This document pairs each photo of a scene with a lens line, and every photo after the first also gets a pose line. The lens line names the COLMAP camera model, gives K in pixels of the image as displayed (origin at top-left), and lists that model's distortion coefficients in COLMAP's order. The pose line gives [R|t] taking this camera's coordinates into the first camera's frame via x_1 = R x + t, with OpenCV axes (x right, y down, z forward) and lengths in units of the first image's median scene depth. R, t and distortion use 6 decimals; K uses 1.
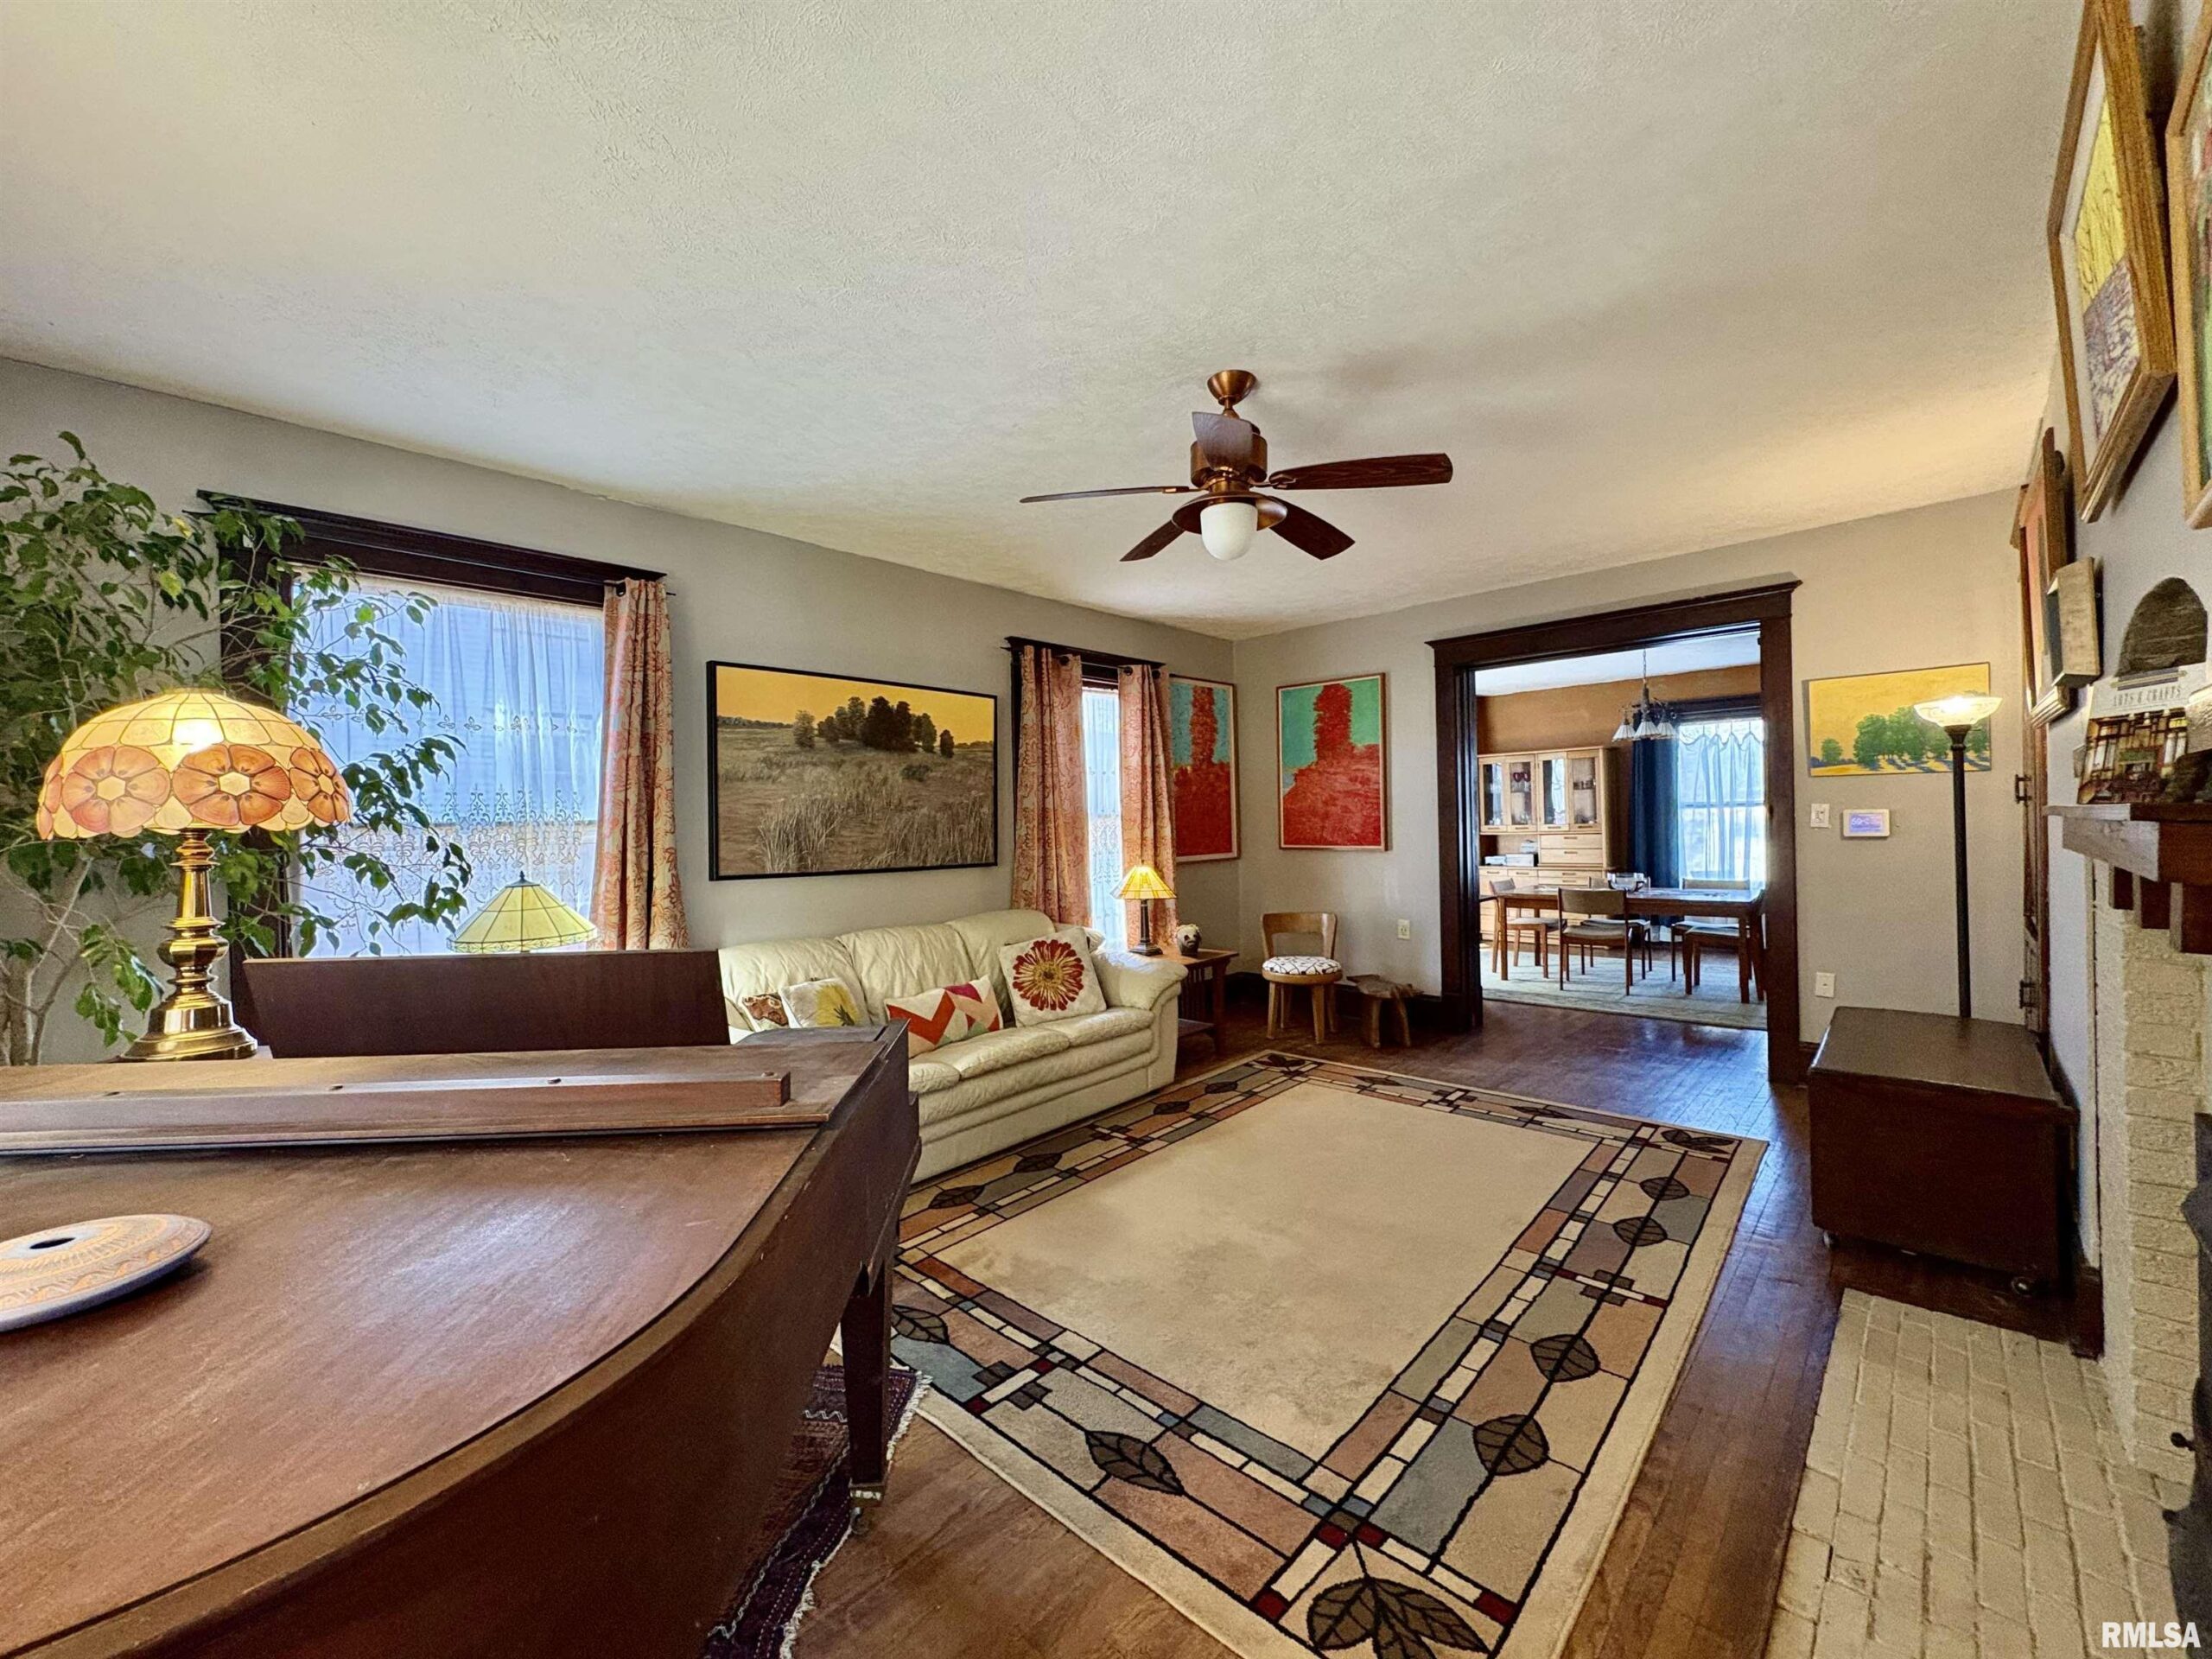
lens RADIAL K [[873.1, 0, 1104.5], [0, 873.1, 830.1], [0, 0, 1]] dist [-0.000430, -0.000408]
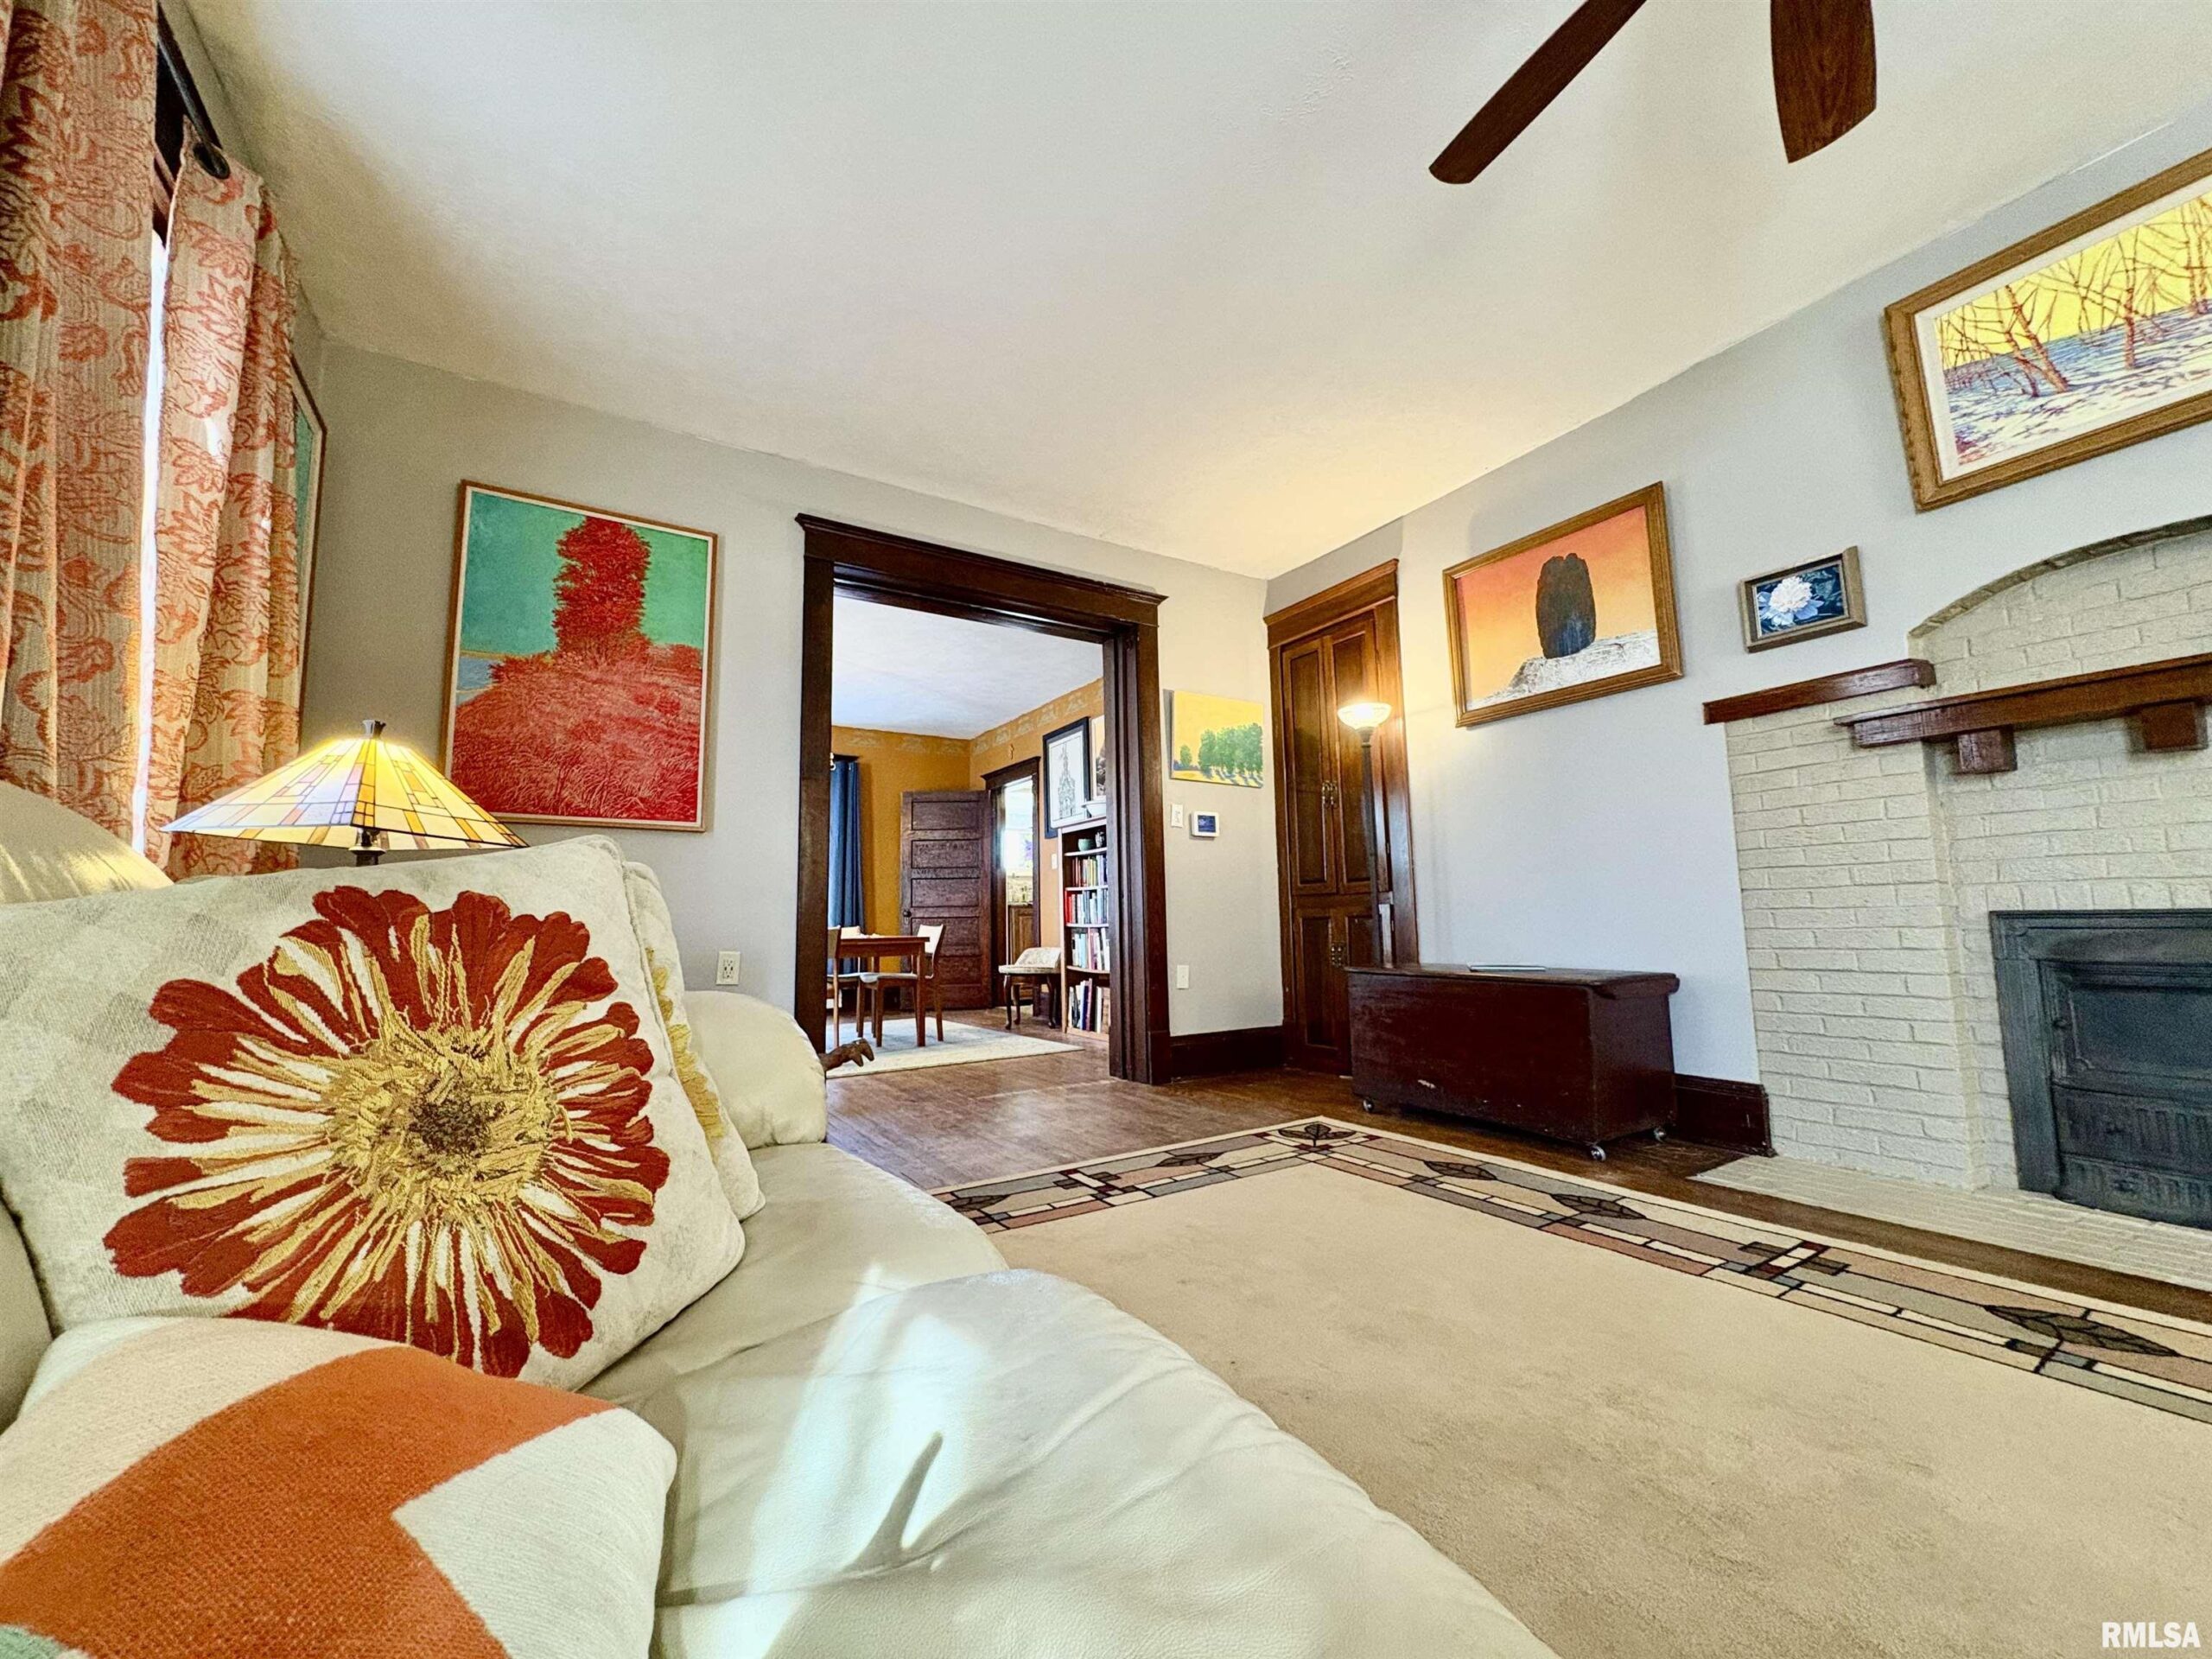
lens RADIAL K [[873.1, 0, 1104.5], [0, 873.1, 830.1], [0, 0, 1]] dist [-0.000430, -0.000408]
pose [[0.248222, 0.126195, 0.960448, -0.229115], [0.017810, 0.990716, -0.134775, 0.147372], [-0.968540, 0.050560, 0.243670, 0.853949]]
